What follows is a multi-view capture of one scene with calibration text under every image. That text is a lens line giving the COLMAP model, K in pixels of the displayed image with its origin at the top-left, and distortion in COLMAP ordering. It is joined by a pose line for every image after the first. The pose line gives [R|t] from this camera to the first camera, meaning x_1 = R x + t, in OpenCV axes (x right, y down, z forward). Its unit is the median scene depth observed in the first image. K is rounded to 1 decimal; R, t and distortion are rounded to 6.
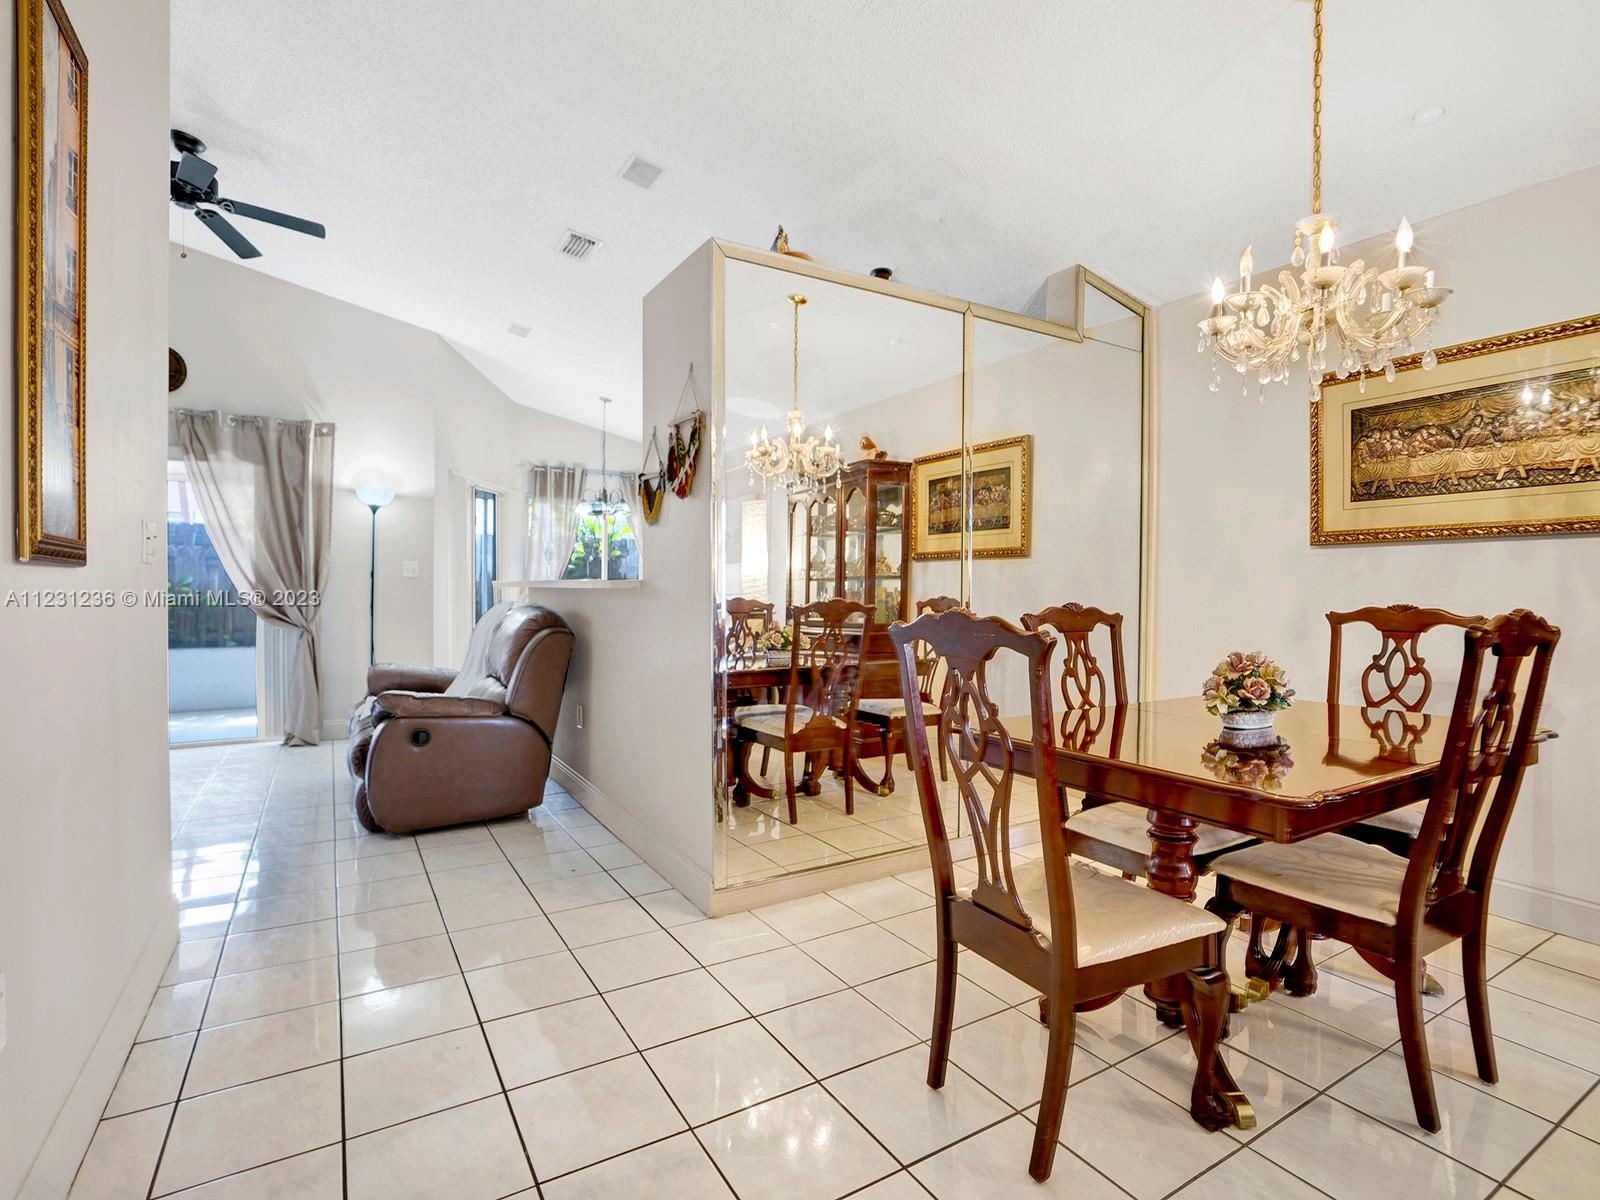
lens RADIAL K [[781.2, 0, 812.9], [0, 781.2, 602.9], [0, 0, 1]] dist [-0.030871, 0.012304]
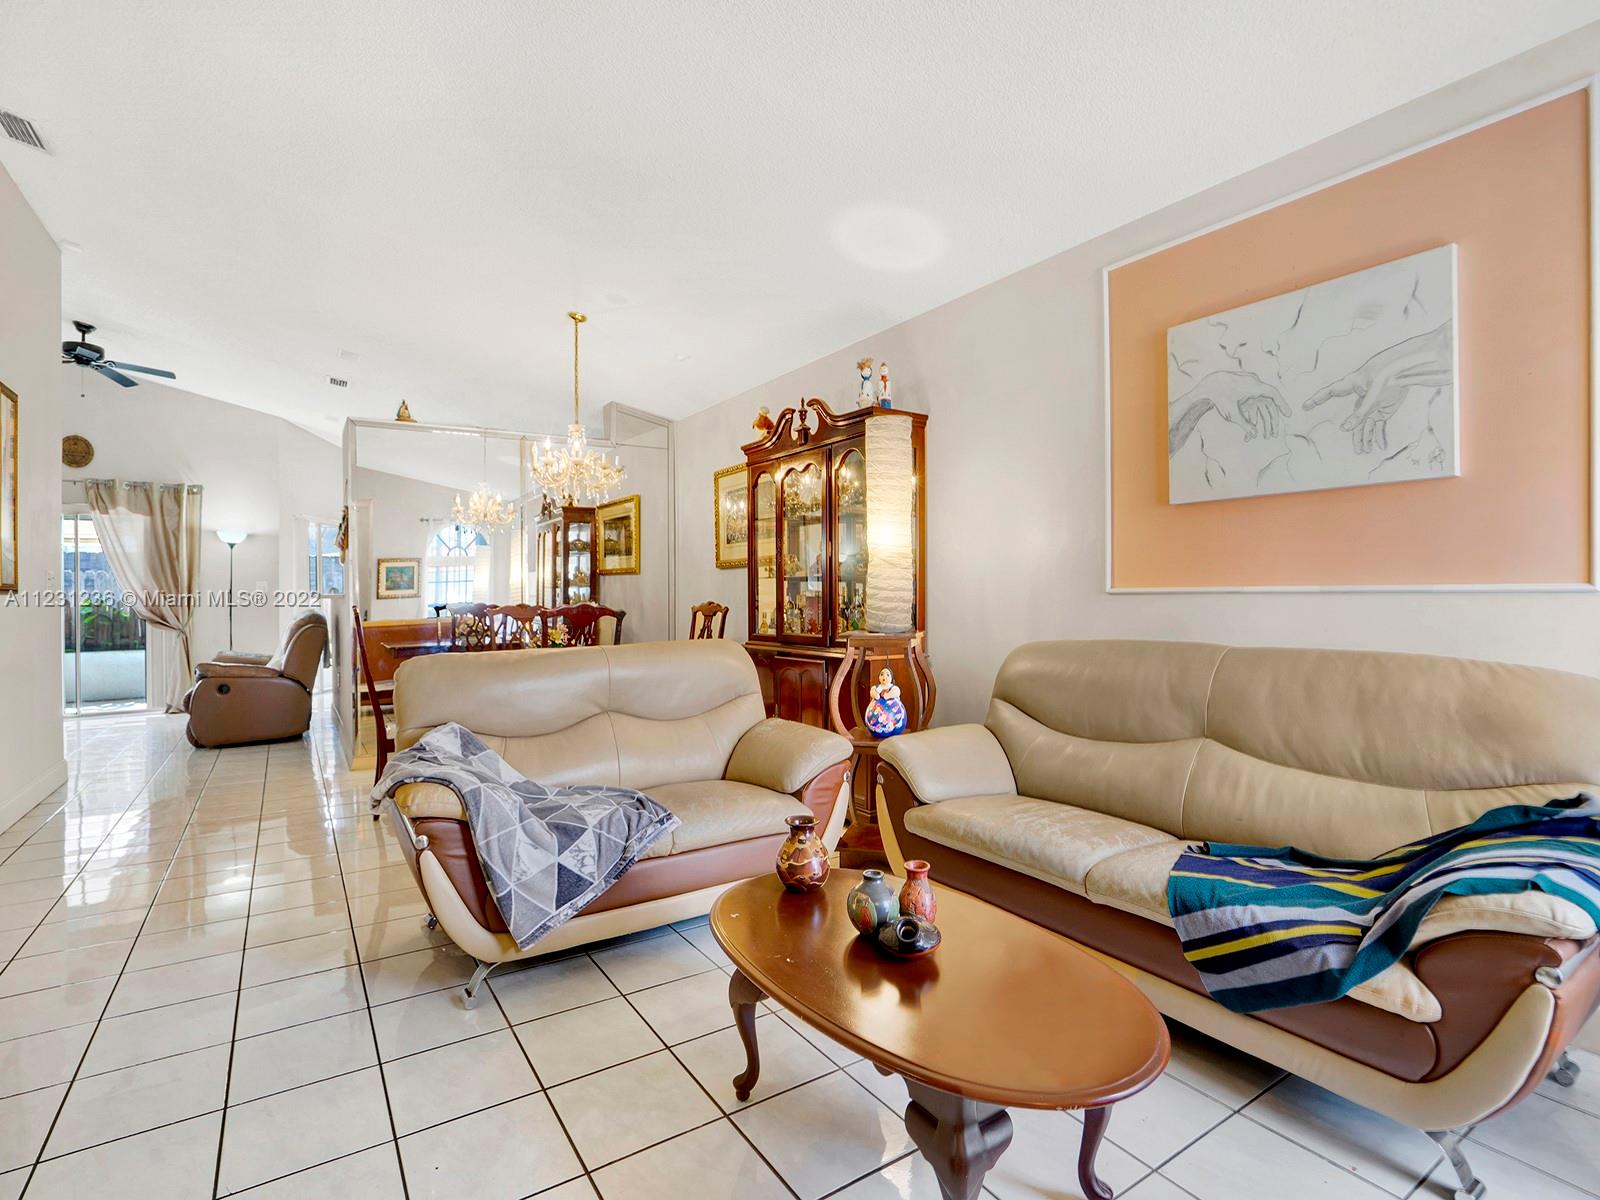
lens RADIAL K [[781.2, 0, 796.0], [0, 781.2, 593.3], [0, 0, 1]] dist [-0.030871, 0.012304]
pose [[0.999380, -0.017050, 0.030789, 0.435257], [0.017545, 0.999720, -0.015859, 0.007251], [-0.030510, 0.016389, 0.999400, -0.453867]]
